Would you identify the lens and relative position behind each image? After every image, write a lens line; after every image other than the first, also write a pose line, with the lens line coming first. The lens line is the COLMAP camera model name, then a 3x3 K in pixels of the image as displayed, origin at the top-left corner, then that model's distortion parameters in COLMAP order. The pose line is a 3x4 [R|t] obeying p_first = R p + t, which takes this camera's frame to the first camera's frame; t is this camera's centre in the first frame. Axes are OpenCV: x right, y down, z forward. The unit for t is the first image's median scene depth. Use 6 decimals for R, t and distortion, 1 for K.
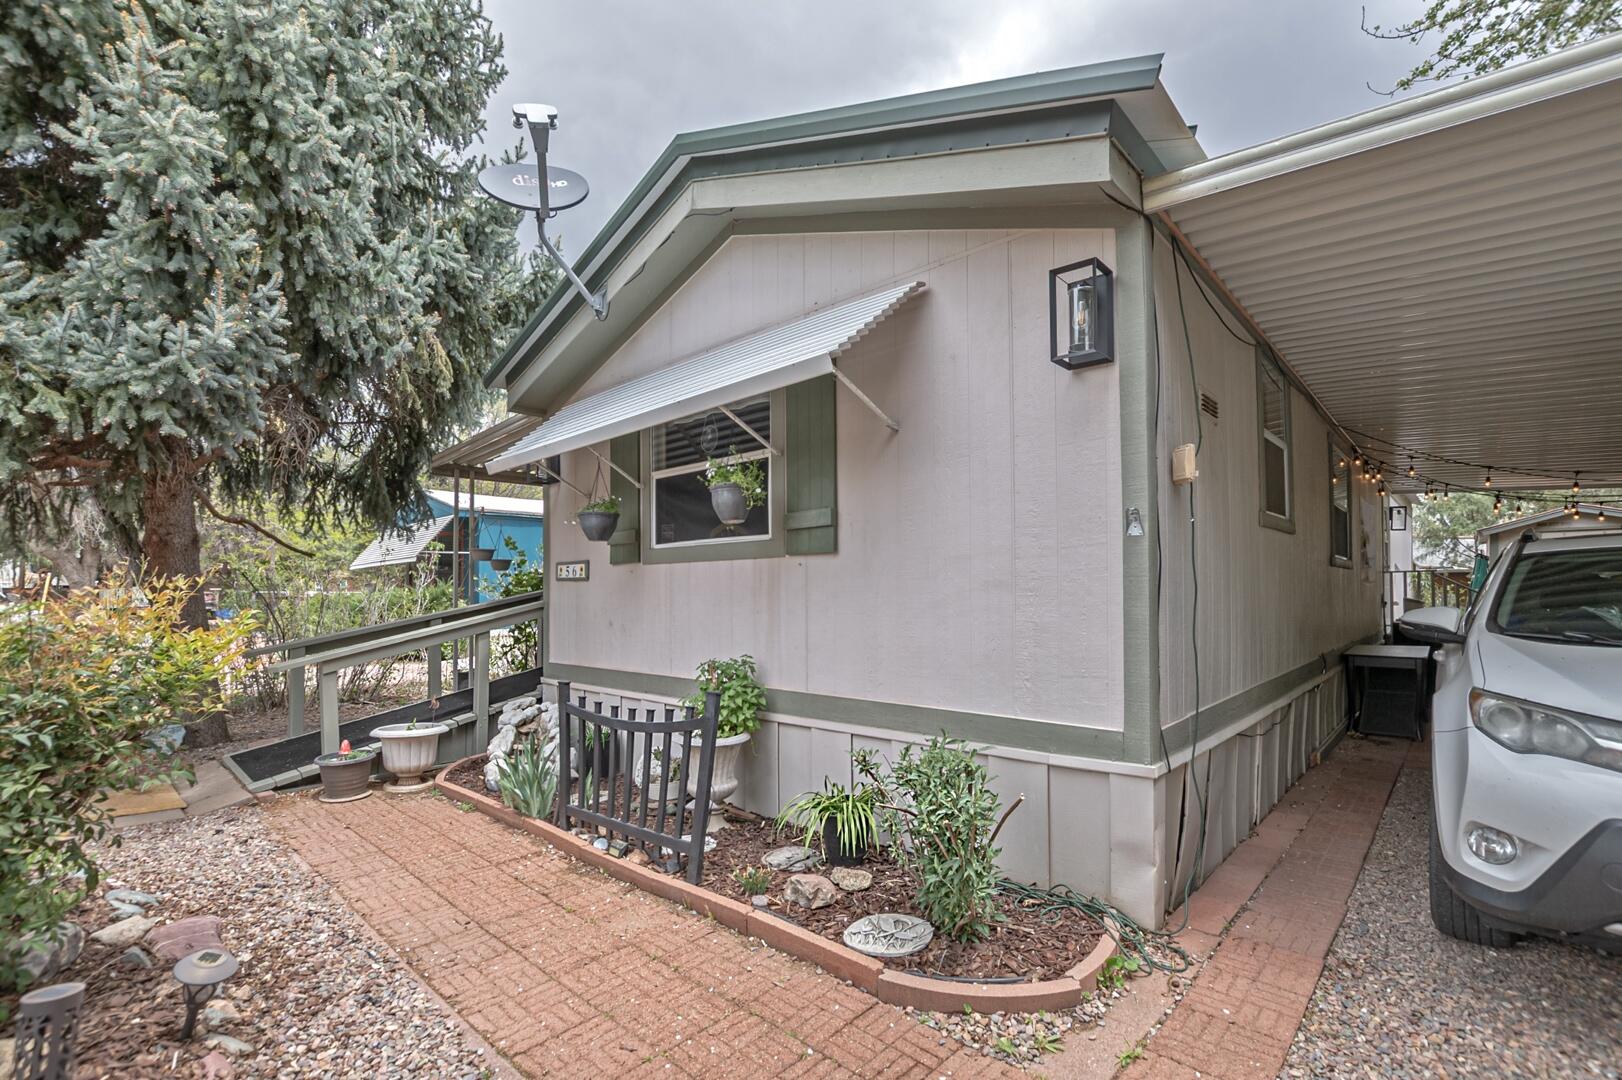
lens RADIAL K [[749.5, 0, 814.1], [0, 749.5, 552.8], [0, 0, 1]] dist [-0.014912, 0.000182]
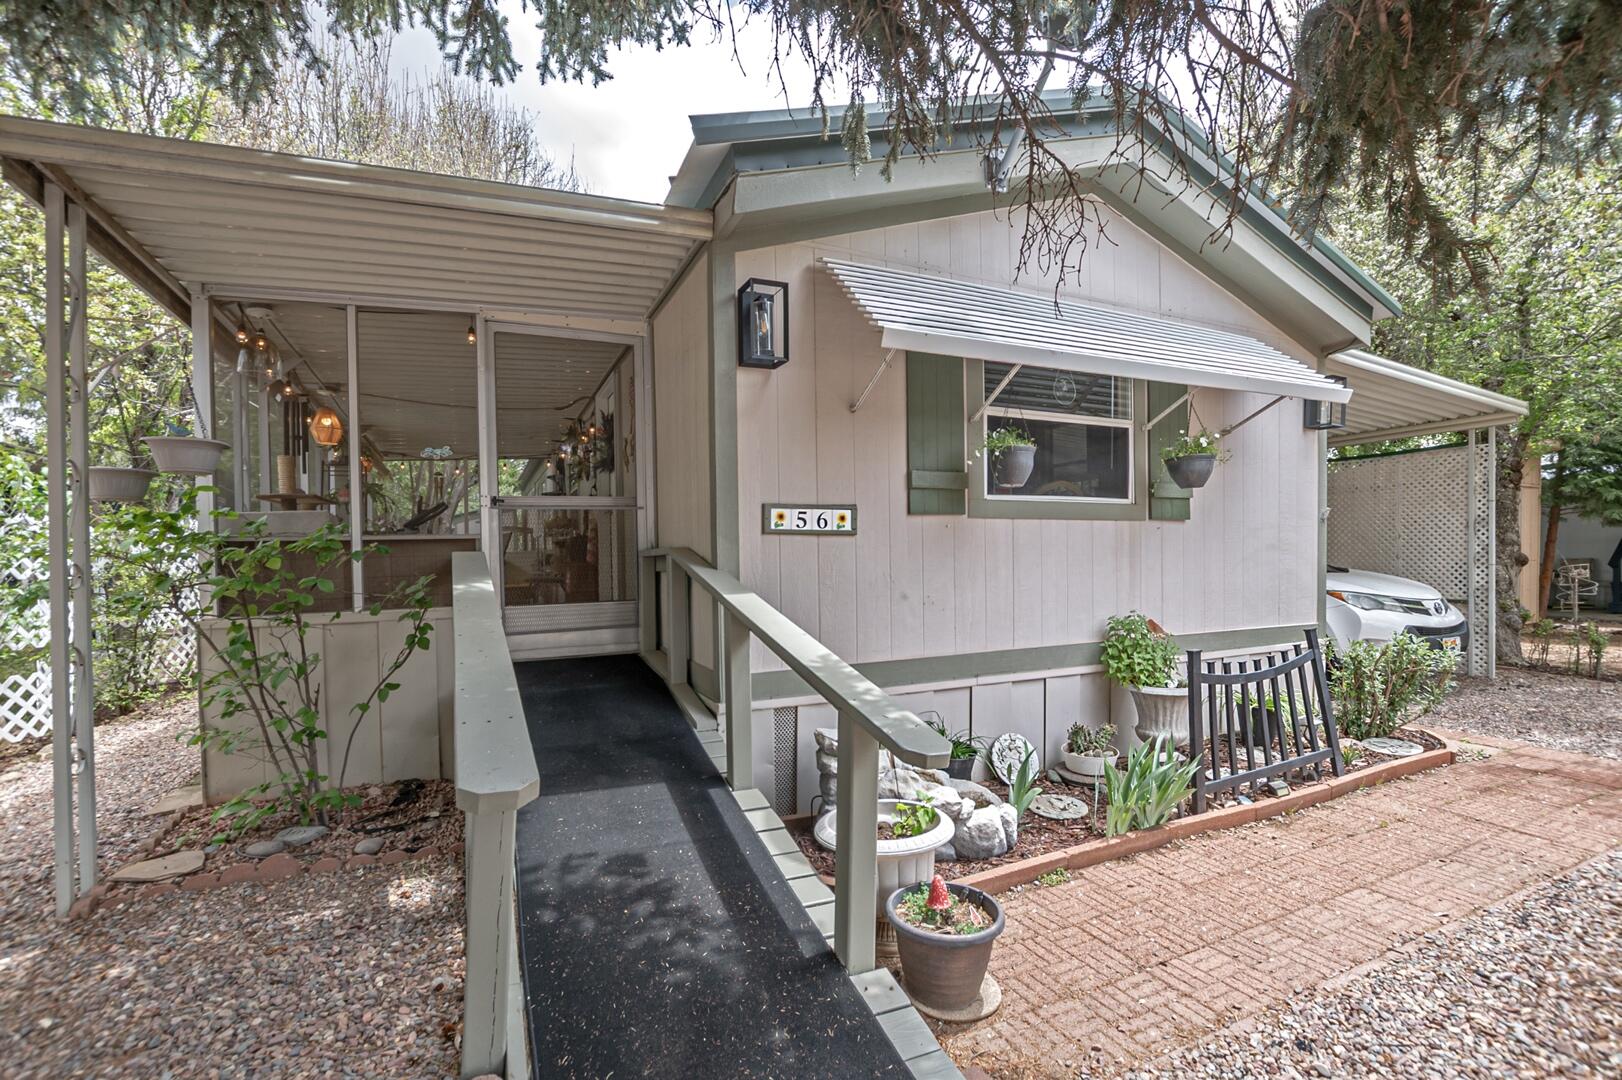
lens RADIAL K [[724.9, 0, 821.9], [0, 724.9, 547.7], [0, 0, 1]] dist [-0.028062, 0.000969]
pose [[0.360174, 0.008671, 0.932845, -1.154701], [-0.043857, 0.999009, 0.007647, 0.055838], [-0.931854, -0.043666, 0.360198, 0.993644]]
